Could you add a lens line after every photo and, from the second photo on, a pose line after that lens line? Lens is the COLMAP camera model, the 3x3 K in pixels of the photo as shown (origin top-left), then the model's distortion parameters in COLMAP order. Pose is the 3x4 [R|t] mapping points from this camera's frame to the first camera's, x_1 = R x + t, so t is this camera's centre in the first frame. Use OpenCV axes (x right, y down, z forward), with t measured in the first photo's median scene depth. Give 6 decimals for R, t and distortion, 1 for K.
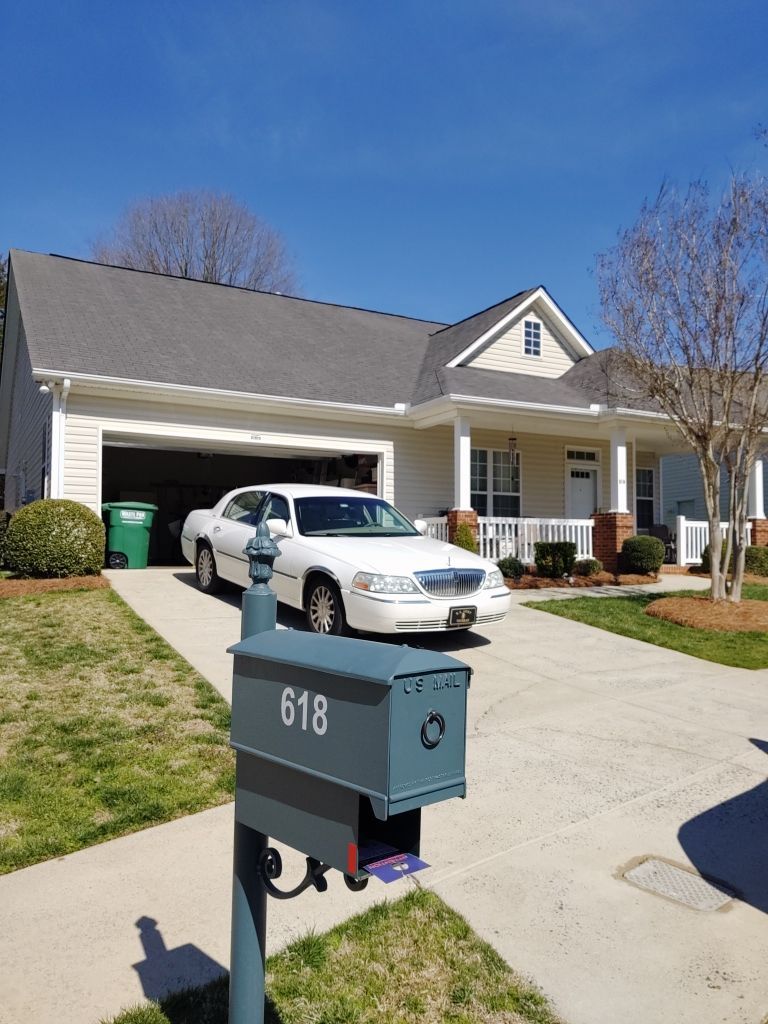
lens RADIAL K [[760.0, 0, 384.0], [0, 760.0, 512.0], [0, 0, 1]] dist [0.088701, -0.192286]
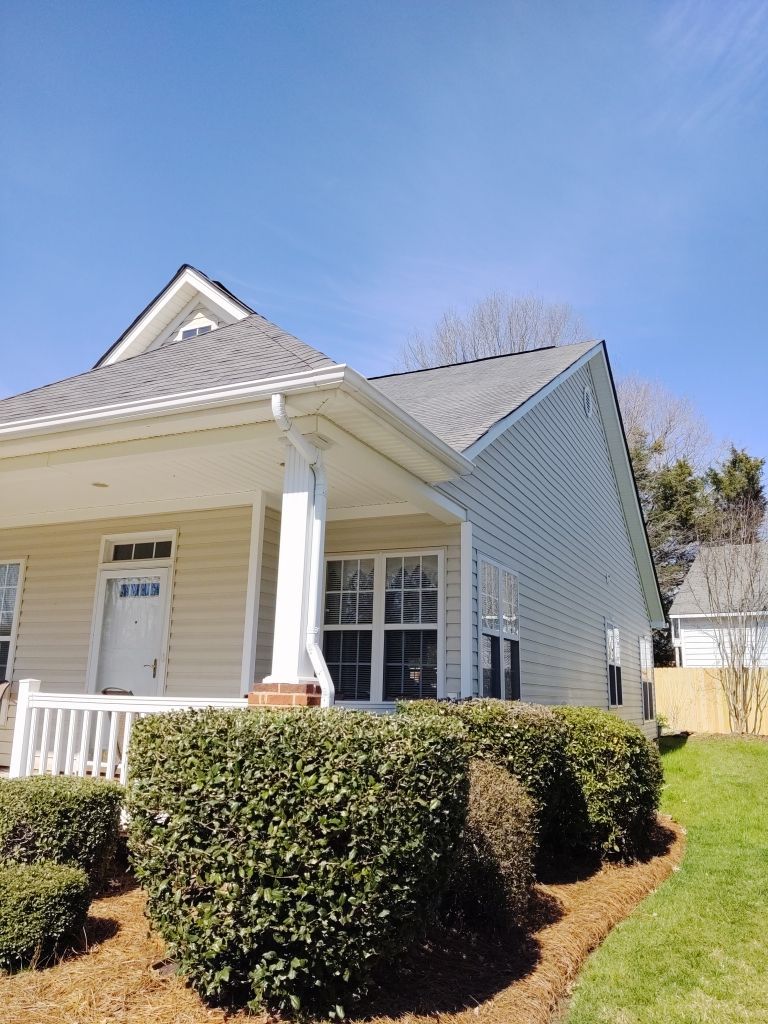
lens RADIAL K [[760.0, 0, 384.0], [0, 760.0, 512.0], [0, 0, 1]] dist [0.088701, -0.192286]
pose [[0.589986, -0.172781, -0.788710, 0.742966], [0.019325, 0.979577, -0.200139, 0.003146], [0.807182, 0.102837, 0.581276, 0.837960]]
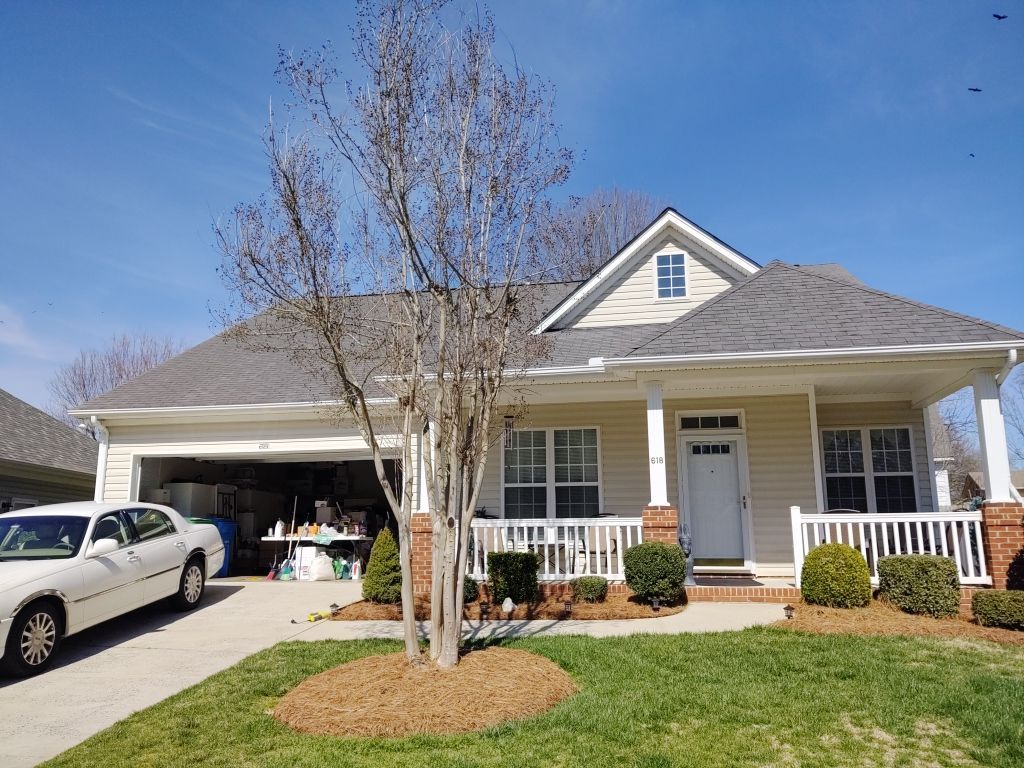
lens RADIAL K [[760.0, 0, 512.0], [0, 760.0, 384.0], [0, 0, 1]] dist [0.088701, -0.192286]
pose [[0.770670, -0.136445, -0.622455, 0.562425], [0.040893, 0.985383, -0.165371, 0.000563], [0.635921, 0.101992, 0.764985, 0.339719]]
